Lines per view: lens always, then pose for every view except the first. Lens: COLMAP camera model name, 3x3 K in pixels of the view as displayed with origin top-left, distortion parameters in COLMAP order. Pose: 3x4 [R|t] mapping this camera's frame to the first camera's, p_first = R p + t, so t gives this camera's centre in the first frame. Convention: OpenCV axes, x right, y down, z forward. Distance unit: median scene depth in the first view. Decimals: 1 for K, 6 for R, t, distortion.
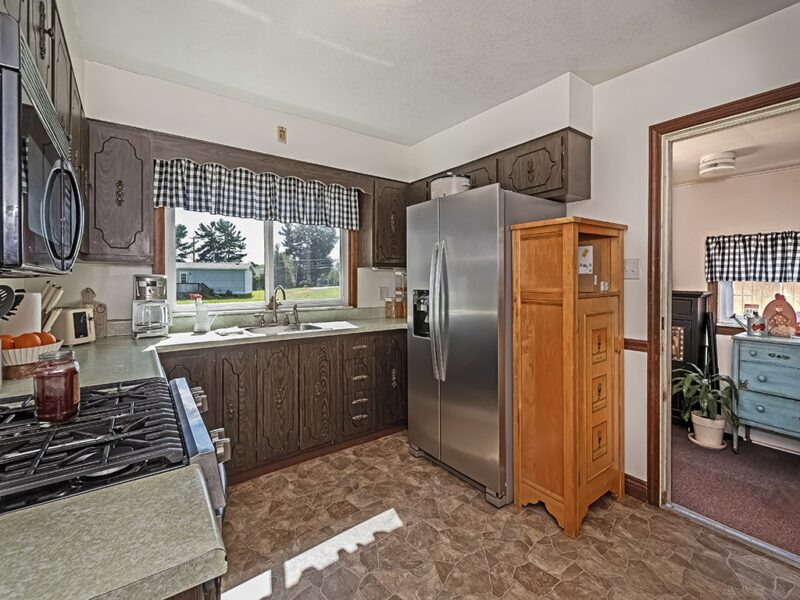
lens RADIAL K [[362.5, 0, 400.2], [0, 362.5, 287.3], [0, 0, 1]] dist [0.001170, -0.000174]
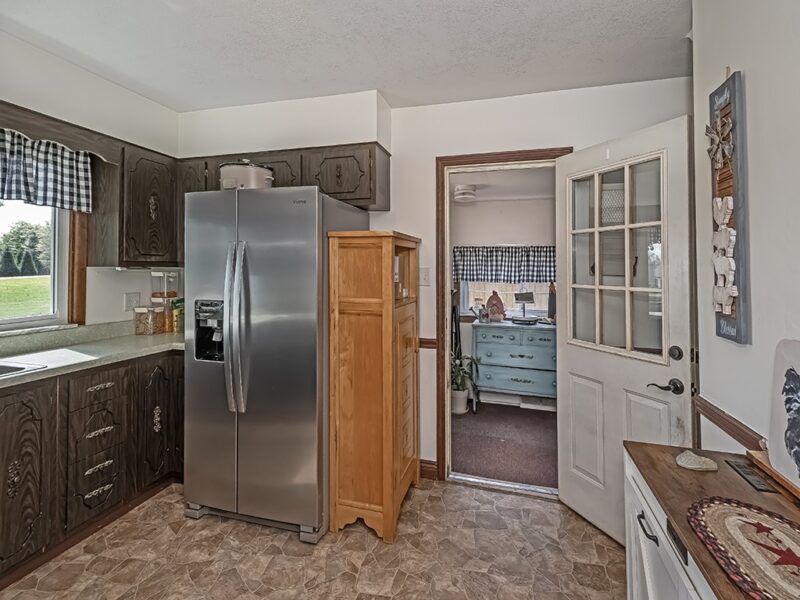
lens RADIAL K [[369.4, 0, 414.6], [0, 369.4, 265.5], [0, 0, 1]] dist [0.002779, -0.000390]
pose [[0.781752, 0.014688, 0.623416, -0.097849], [0.005940, 0.999502, -0.030999, -0.043115], [-0.623561, 0.027937, 0.781275, 0.090301]]
